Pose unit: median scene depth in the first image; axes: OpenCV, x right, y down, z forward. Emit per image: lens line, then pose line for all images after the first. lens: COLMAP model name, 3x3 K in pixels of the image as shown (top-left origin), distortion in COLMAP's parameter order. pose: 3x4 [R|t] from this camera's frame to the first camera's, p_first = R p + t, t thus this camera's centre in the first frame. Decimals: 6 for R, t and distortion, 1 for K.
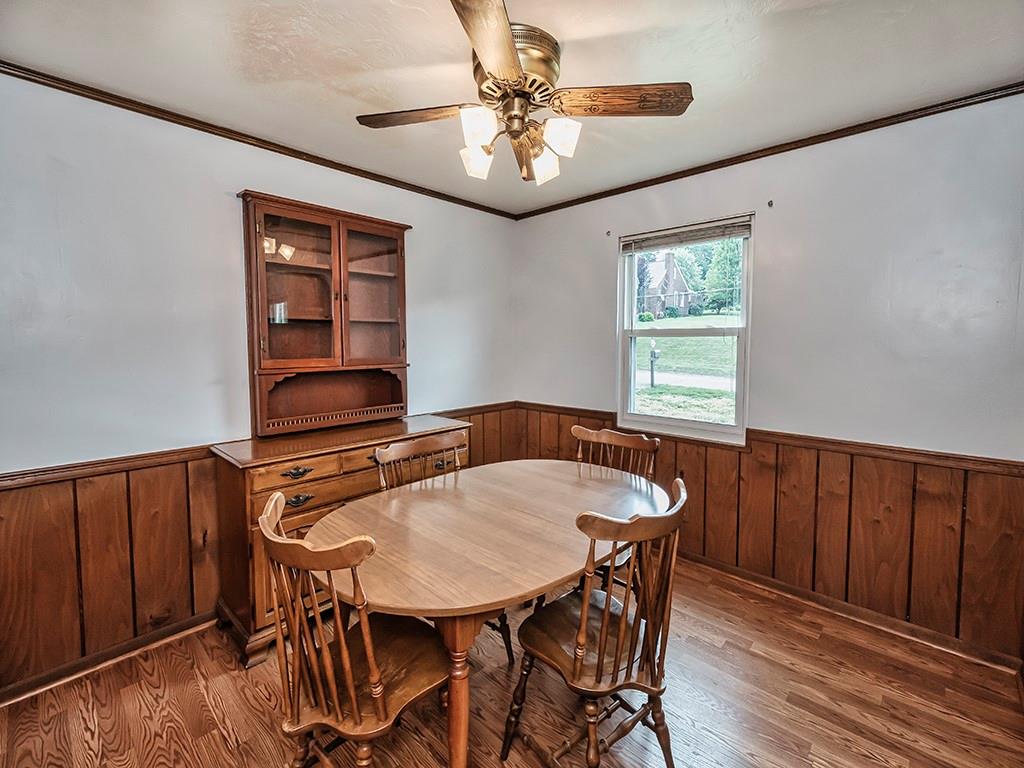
lens RADIAL K [[456.5, 0, 508.5], [0, 456.5, 371.6], [0, 0, 1]] dist [0.001540, 0.000154]
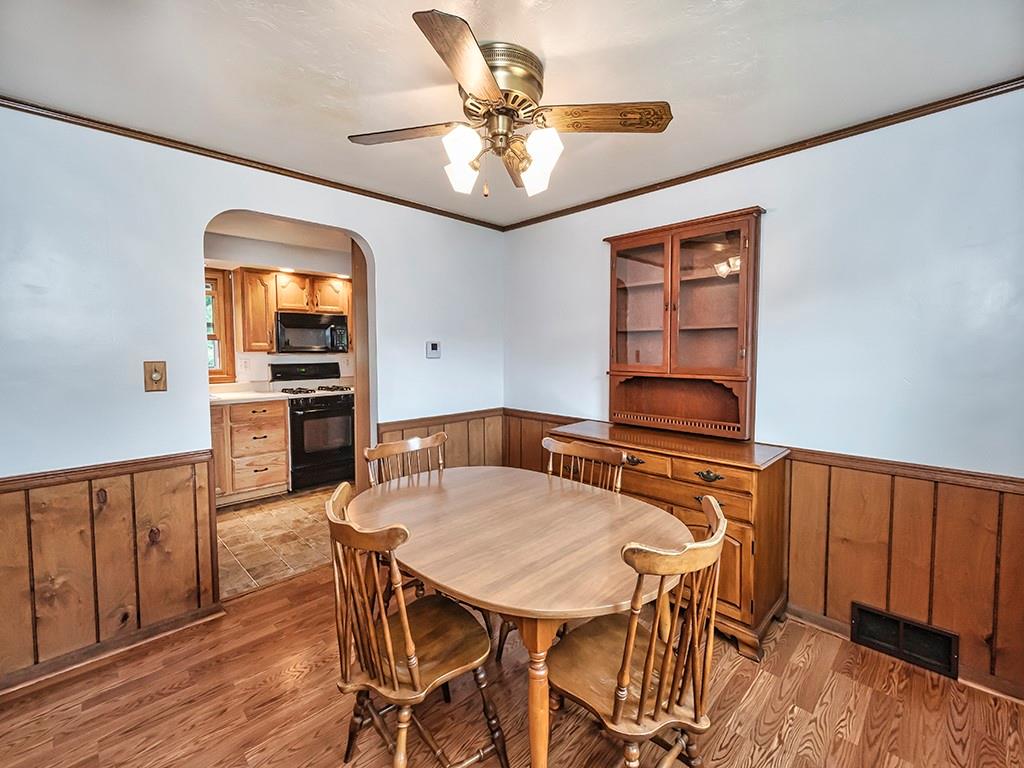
lens RADIAL K [[456.5, 0, 508.5], [0, 456.5, 371.6], [0, 0, 1]] dist [0.001540, 0.000154]
pose [[-0.024746, 0.052131, -0.998334, 0.697731], [-0.068628, 0.996195, 0.053720, -0.048410], [0.997335, 0.069843, -0.021074, 0.669691]]
